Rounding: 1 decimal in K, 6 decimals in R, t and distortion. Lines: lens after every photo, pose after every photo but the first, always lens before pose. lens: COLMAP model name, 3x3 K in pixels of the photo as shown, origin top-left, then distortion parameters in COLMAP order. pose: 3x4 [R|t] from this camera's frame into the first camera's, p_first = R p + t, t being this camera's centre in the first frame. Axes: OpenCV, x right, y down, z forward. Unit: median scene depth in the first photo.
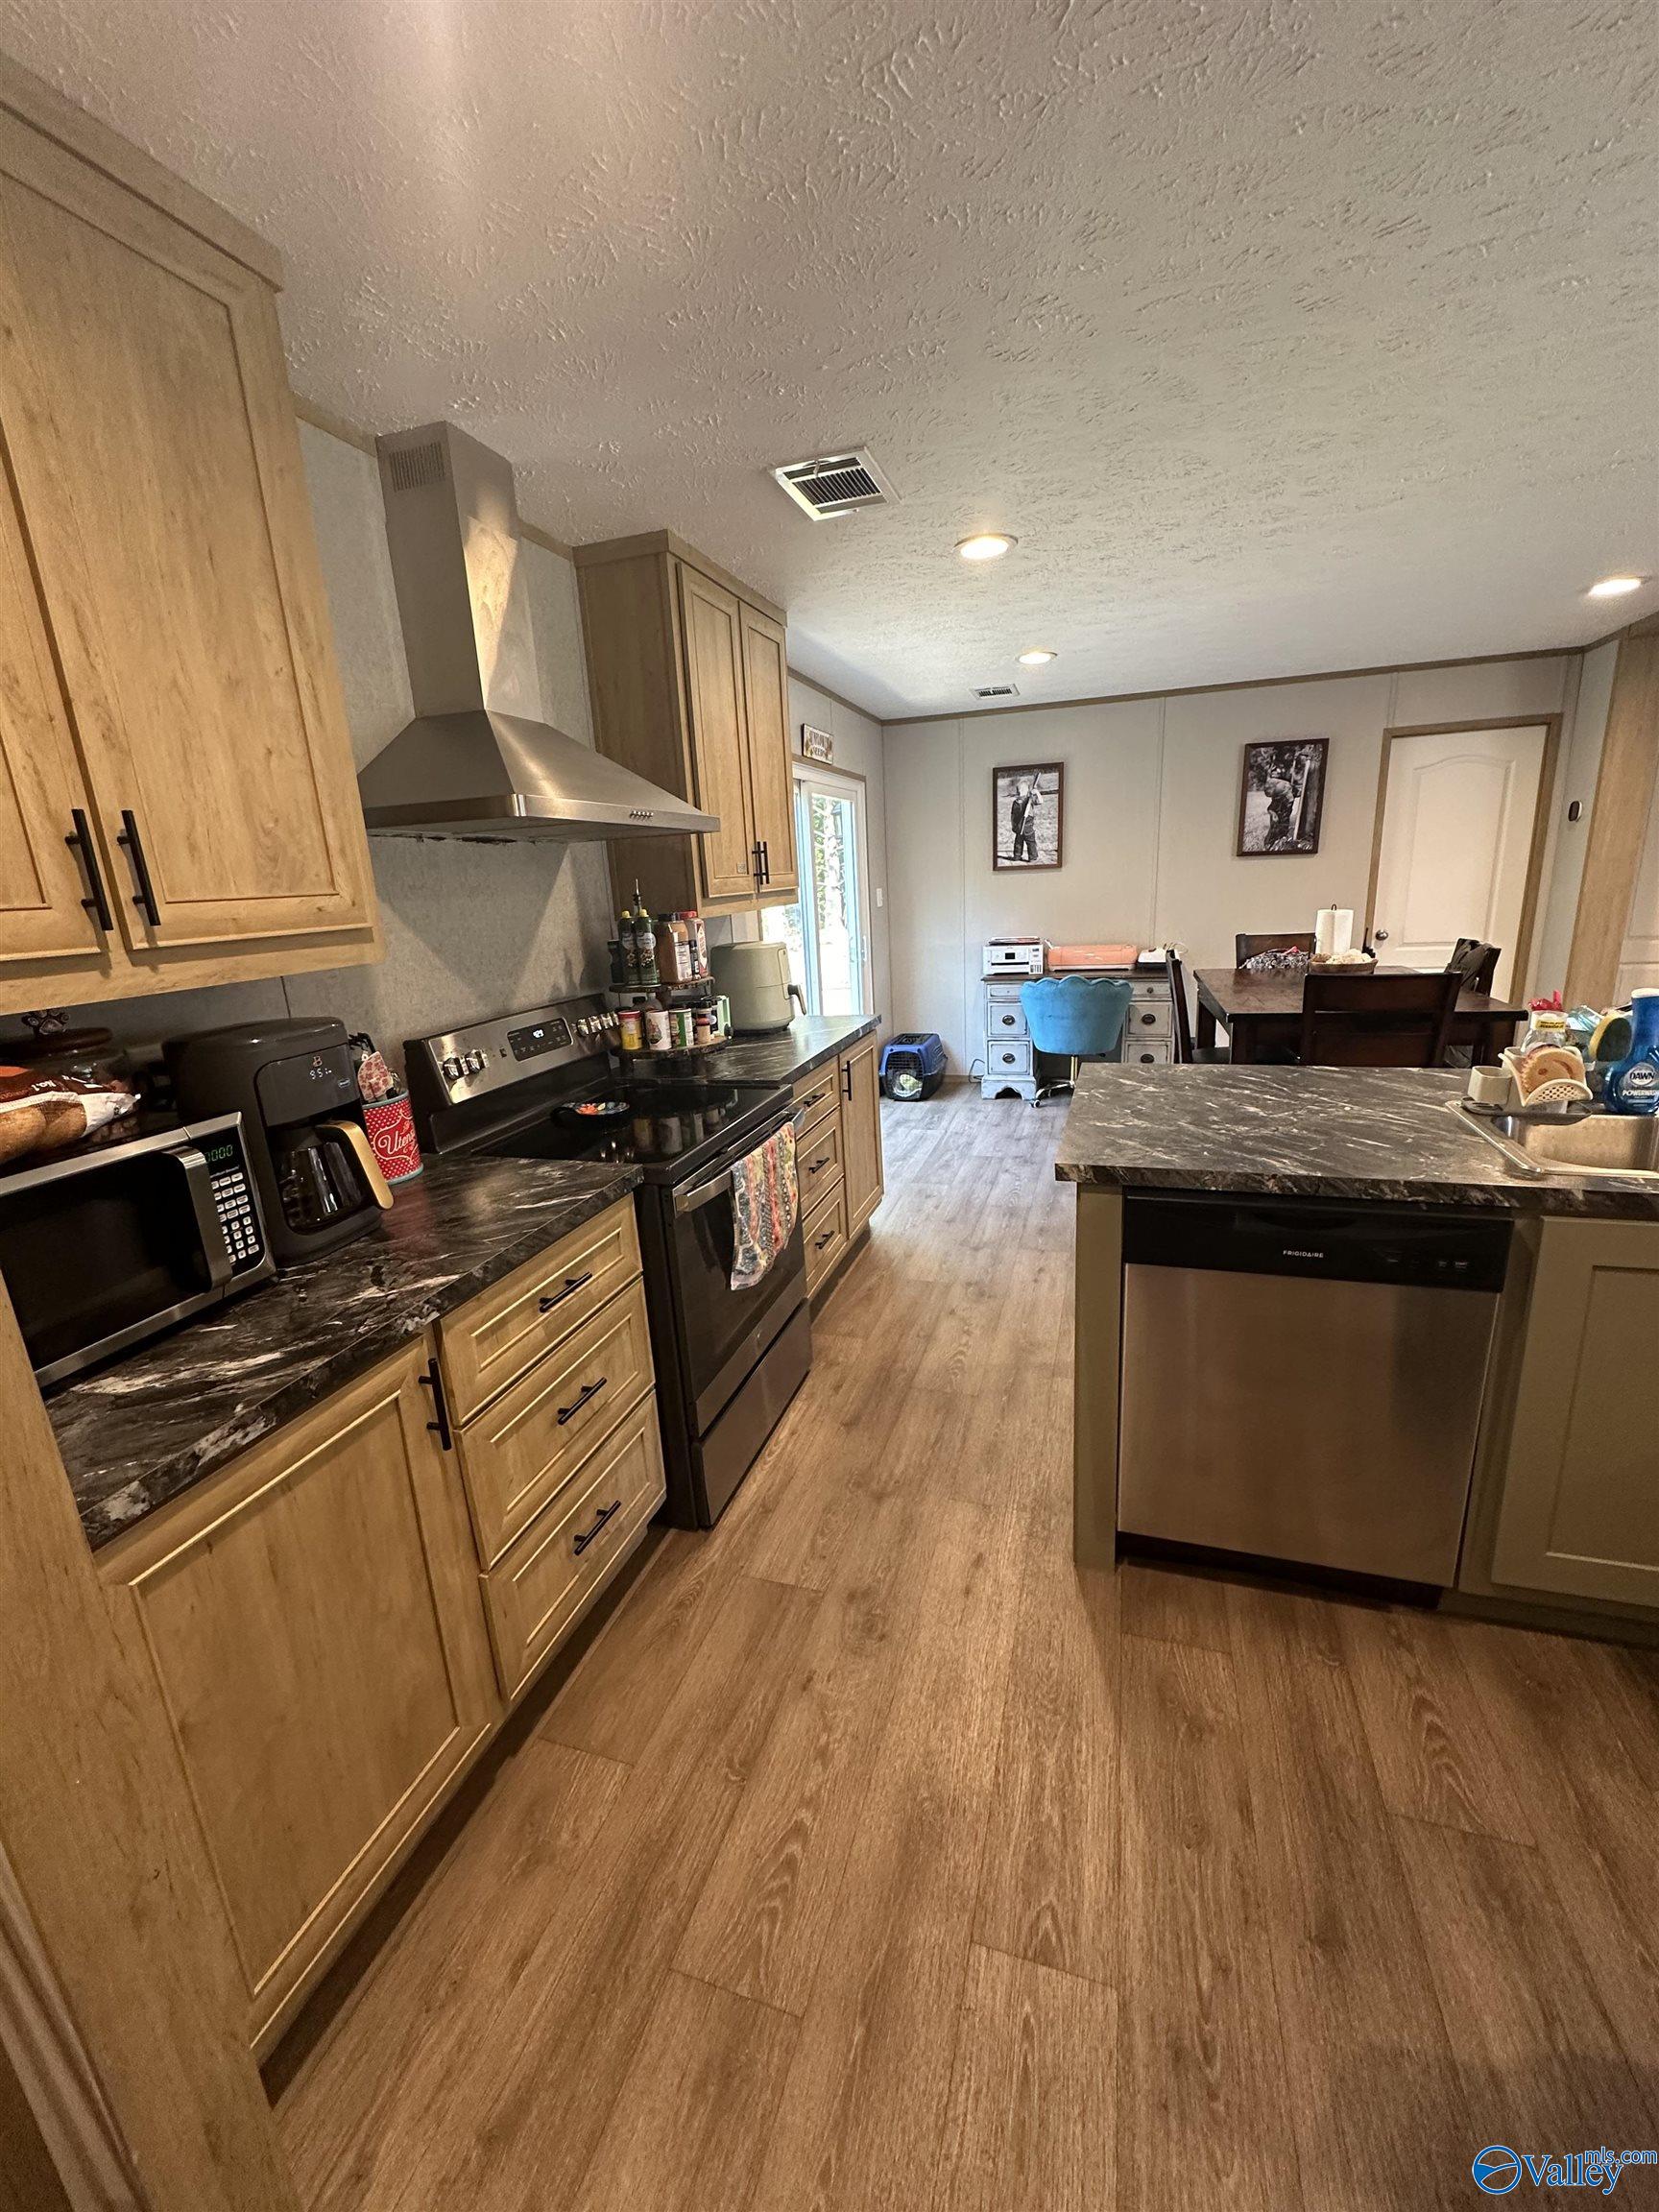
lens RADIAL K [[883.5, 0, 829.5], [0, 883.5, 1106.0], [0, 0, 1]] dist [-0.001465, 0.000730]
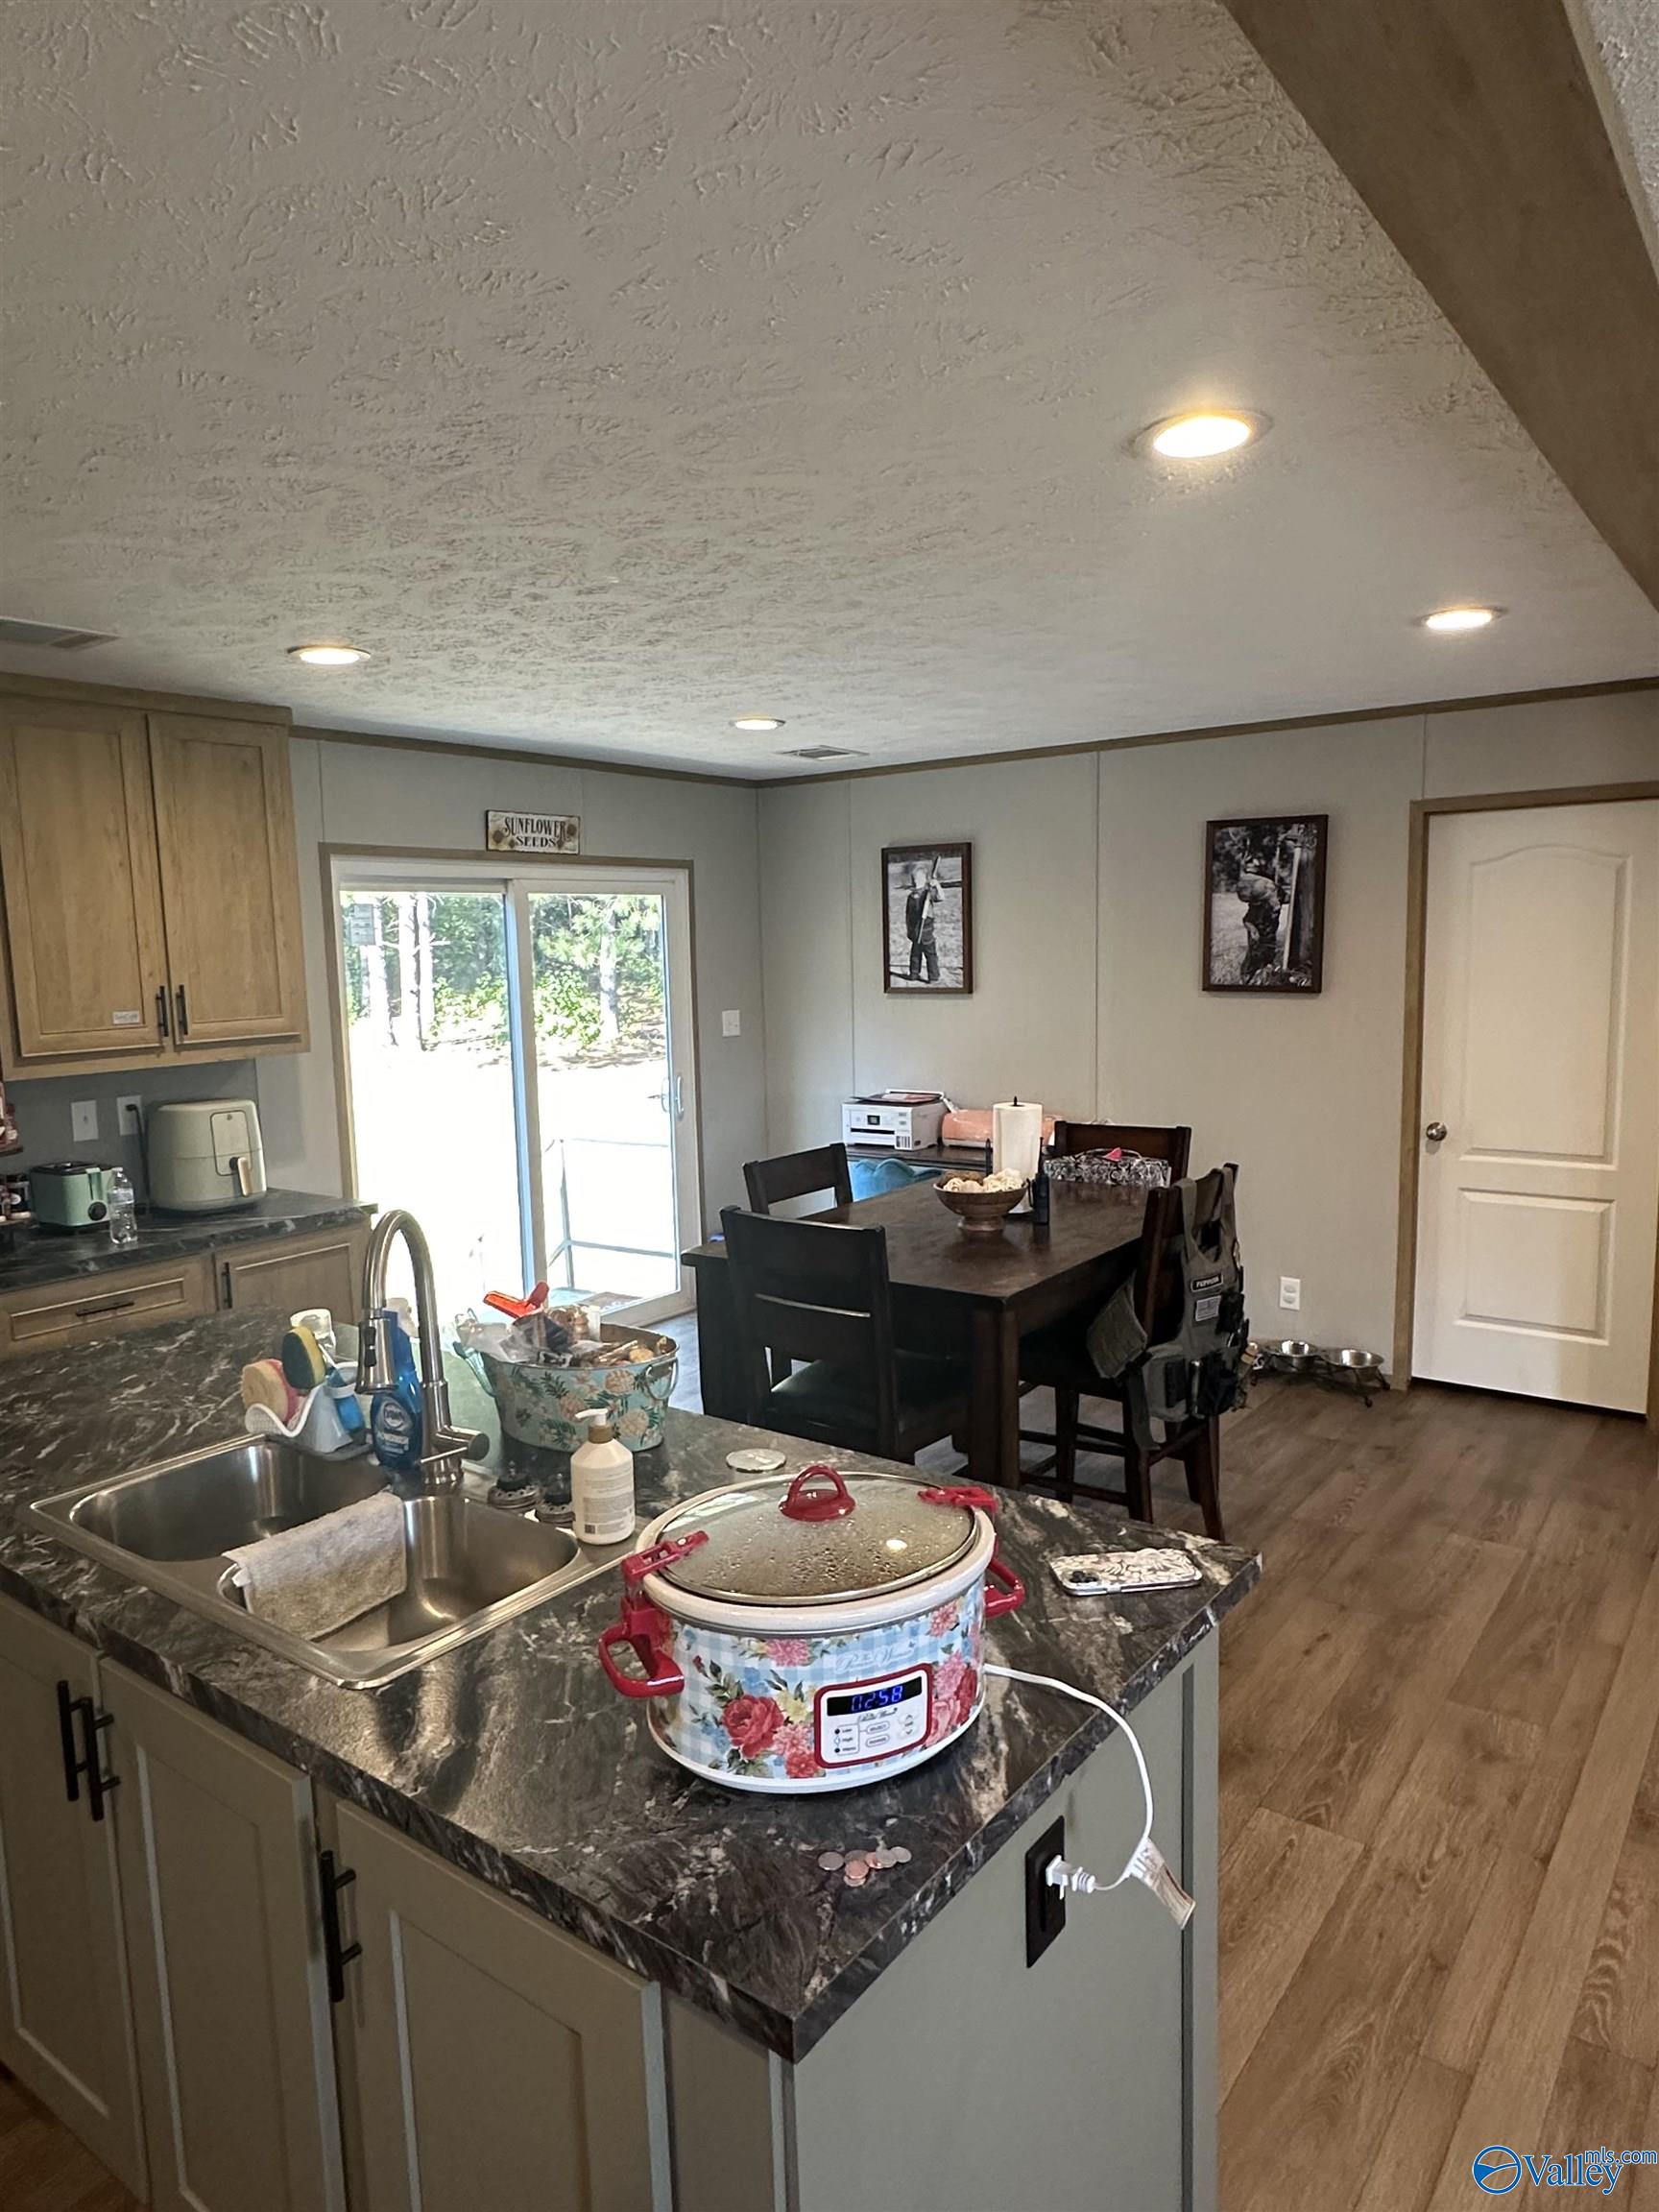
lens RADIAL K [[1373.8, 0, 829.5], [0, 1373.8, 1106.0], [0, 0, 1]] dist [-0.006292, -0.001477]
pose [[0.944624, 0.067745, -0.321086, 0.528839], [-0.108207, 0.988037, -0.109881, -0.065329], [0.309801, 0.138540, 0.940654, 0.008877]]
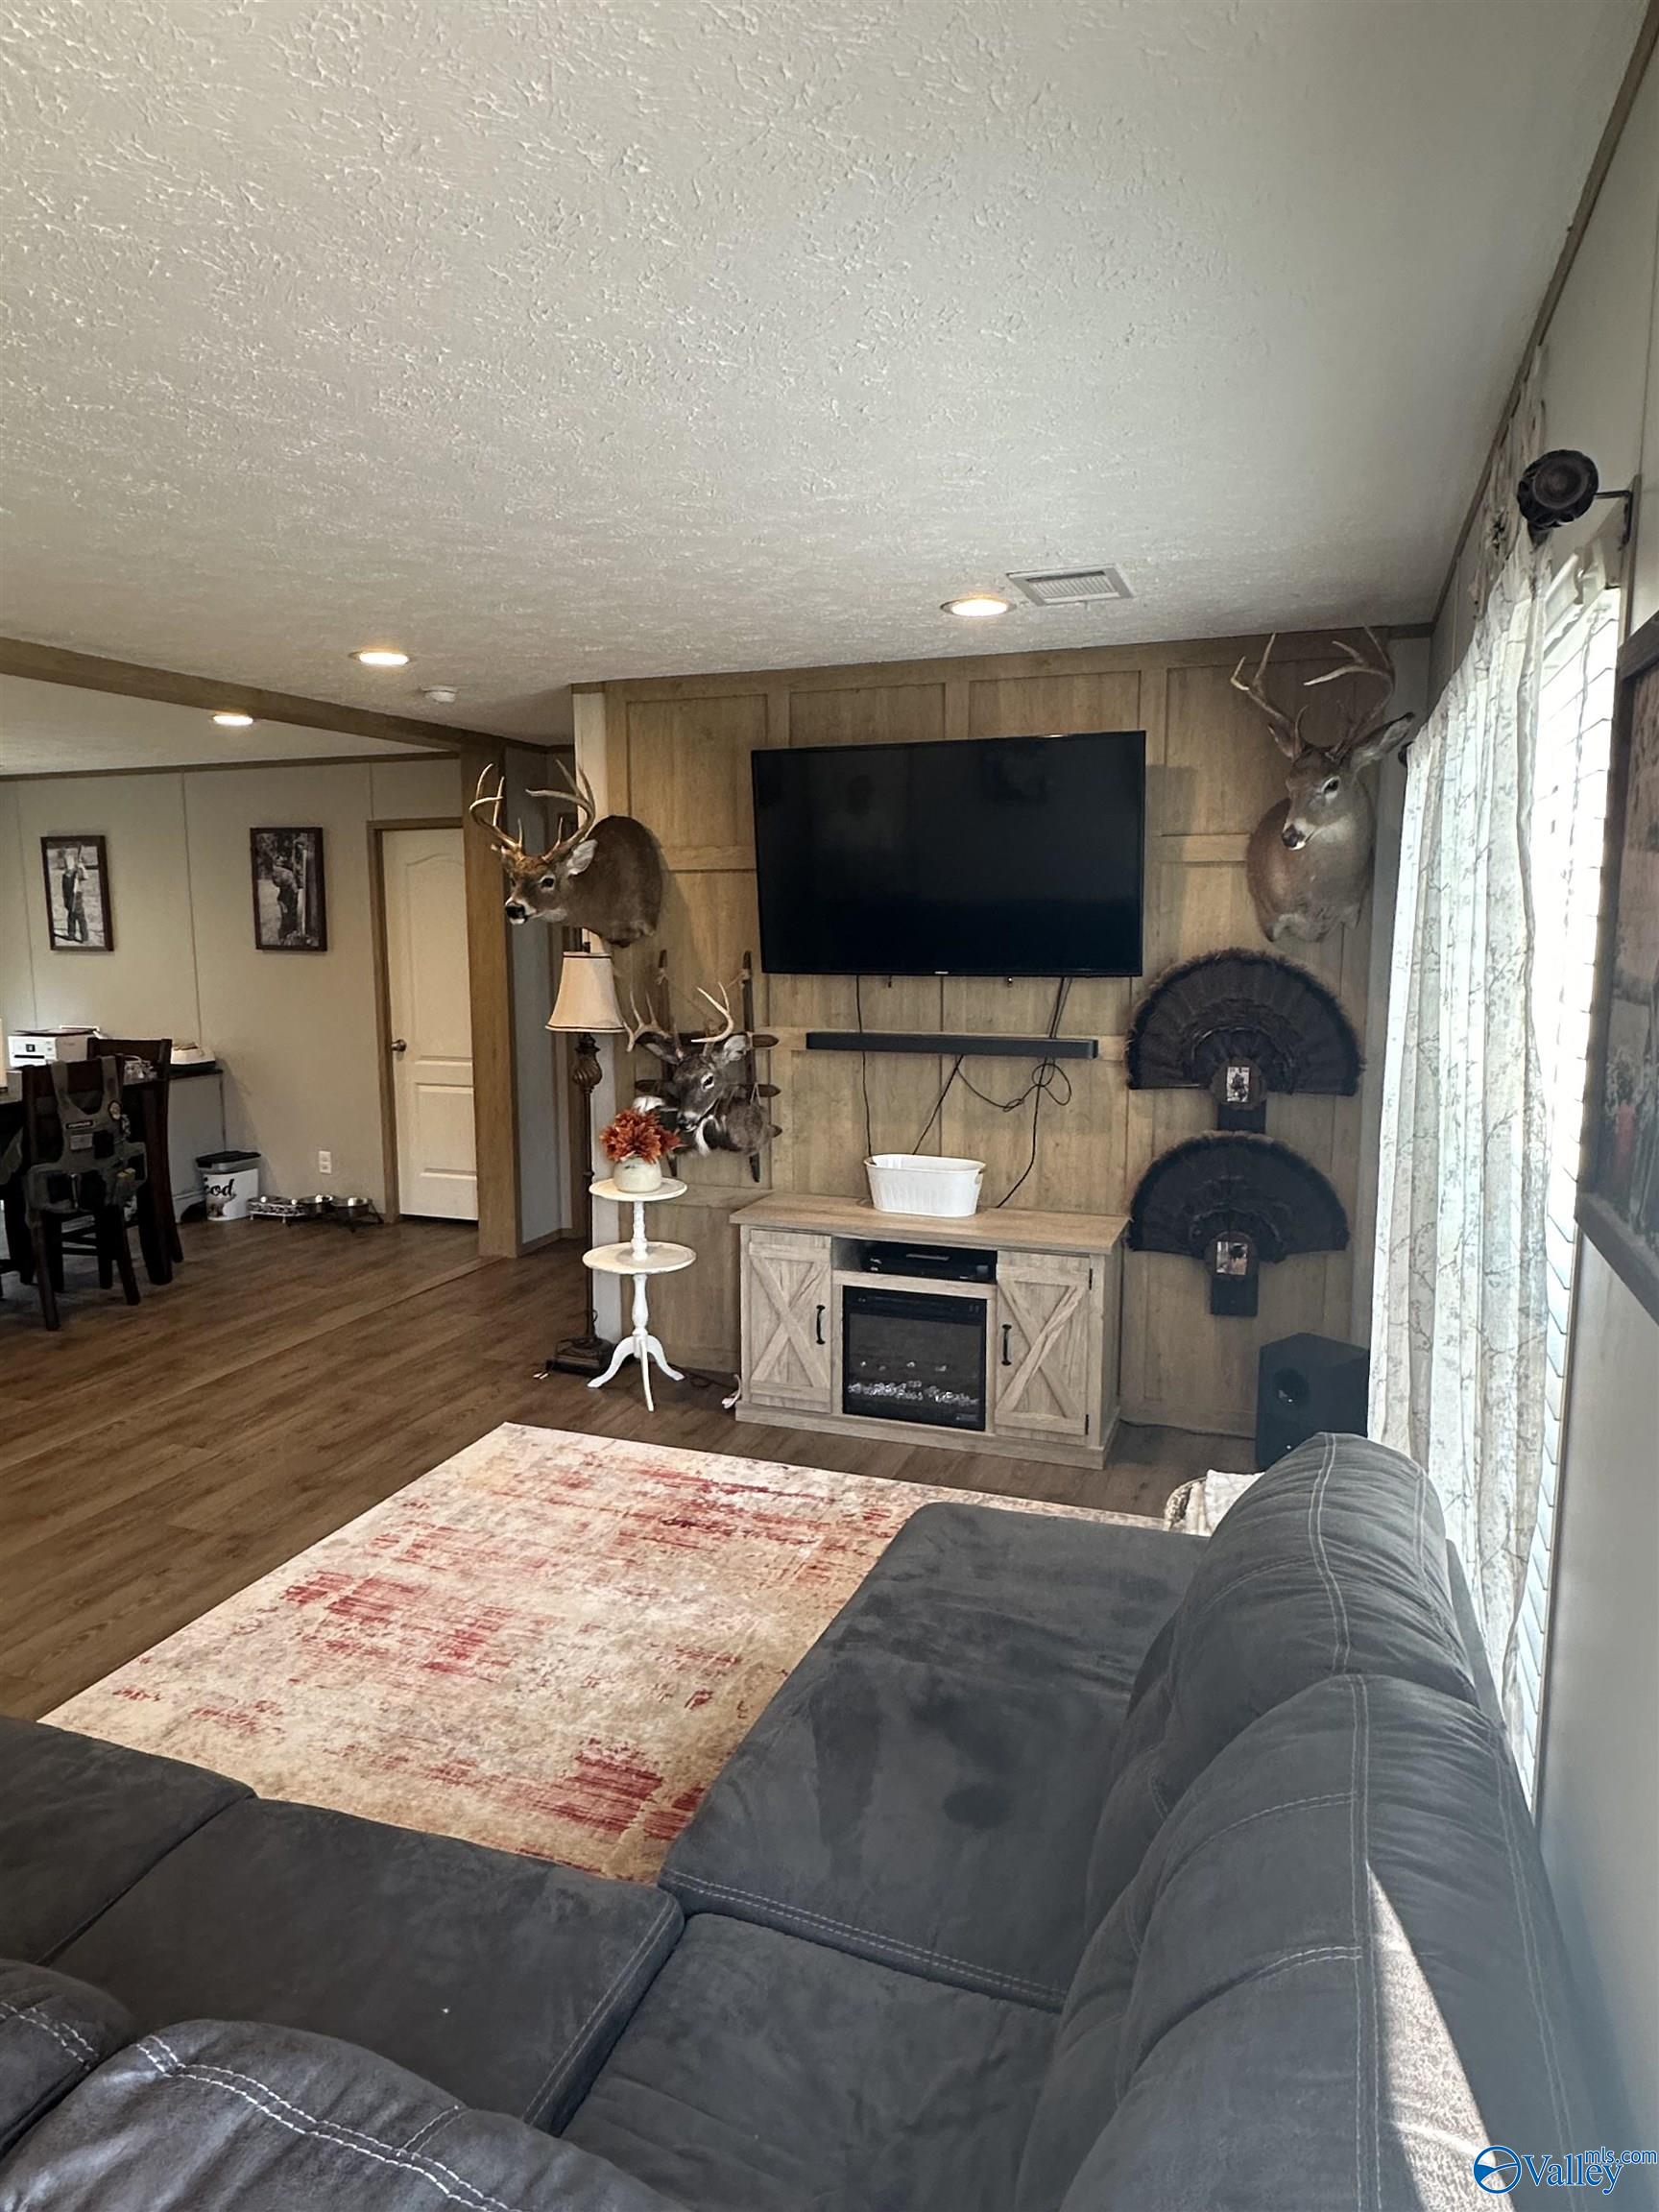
lens RADIAL K [[1373.8, 0, 829.5], [0, 1373.8, 1106.0], [0, 0, 1]] dist [-0.006292, -0.001477]
pose [[0.998088, 0.052233, -0.033031, 1.084690], [-0.055718, 0.991768, -0.115288, -0.001127], [0.026737, 0.116908, 0.992783, -0.327128]]
